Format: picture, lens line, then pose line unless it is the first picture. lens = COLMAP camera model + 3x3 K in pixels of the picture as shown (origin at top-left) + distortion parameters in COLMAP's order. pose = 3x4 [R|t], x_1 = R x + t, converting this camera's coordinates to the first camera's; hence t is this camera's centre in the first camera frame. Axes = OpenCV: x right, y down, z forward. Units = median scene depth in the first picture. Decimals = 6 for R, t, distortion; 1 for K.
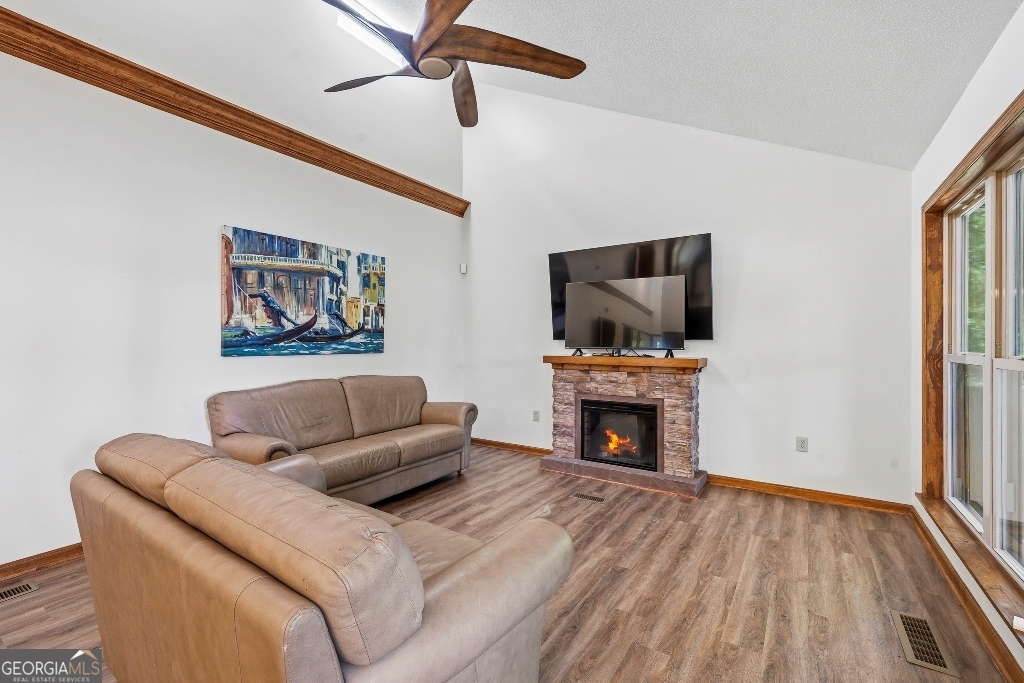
lens RADIAL K [[443.7, 0, 511.5], [0, 443.7, 342.8], [0, 0, 1]] dist [0.001863, 0.000400]
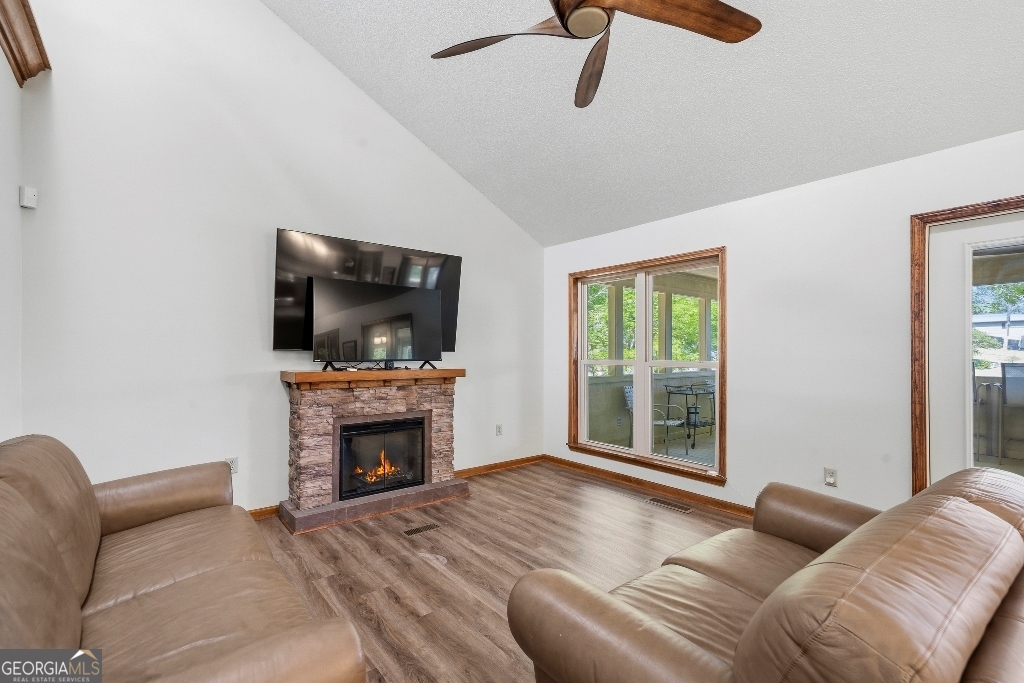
lens RADIAL K [[454.7, 0, 510.5], [0, 454.7, 350.6], [0, 0, 1]] dist [0.001570, 0.001058]
pose [[0.296011, 0.001095, 0.955184, -0.596028], [-0.002415, 0.999997, -0.000398, -0.008107], [-0.955181, -0.002189, 0.296013, 0.523314]]
